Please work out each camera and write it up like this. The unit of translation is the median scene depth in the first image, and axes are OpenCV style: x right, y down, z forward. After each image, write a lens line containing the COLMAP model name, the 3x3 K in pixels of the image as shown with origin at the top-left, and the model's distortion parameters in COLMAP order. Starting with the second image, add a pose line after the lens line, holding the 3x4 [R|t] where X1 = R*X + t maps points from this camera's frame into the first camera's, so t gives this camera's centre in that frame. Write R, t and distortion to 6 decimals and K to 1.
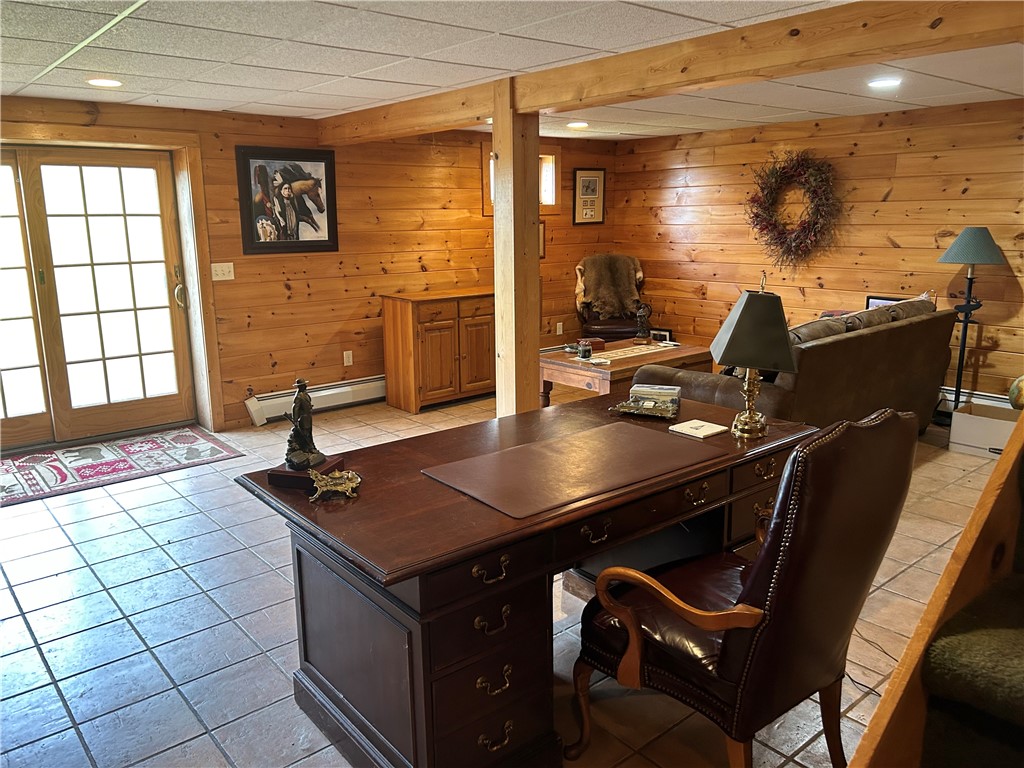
lens RADIAL K [[768.5, 0, 504.0], [0, 768.5, 378.1], [0, 0, 1]] dist [0.039601, 0.000490]
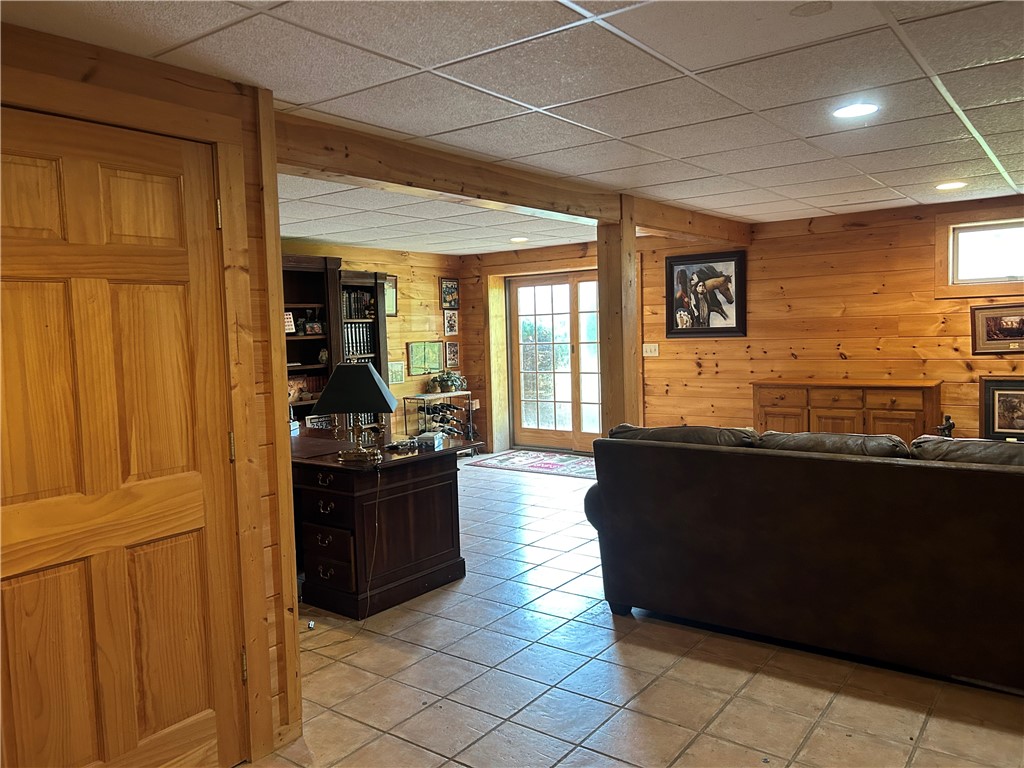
lens RADIAL K [[768.5, 0, 509.7], [0, 768.5, 385.8], [0, 0, 1]] dist [0.039601, 0.000490]
pose [[0.235060, 0.084504, -0.968300, 0.838508], [-0.165642, 0.985124, 0.045761, -0.092249], [0.957763, 0.149635, 0.245561, 0.421995]]
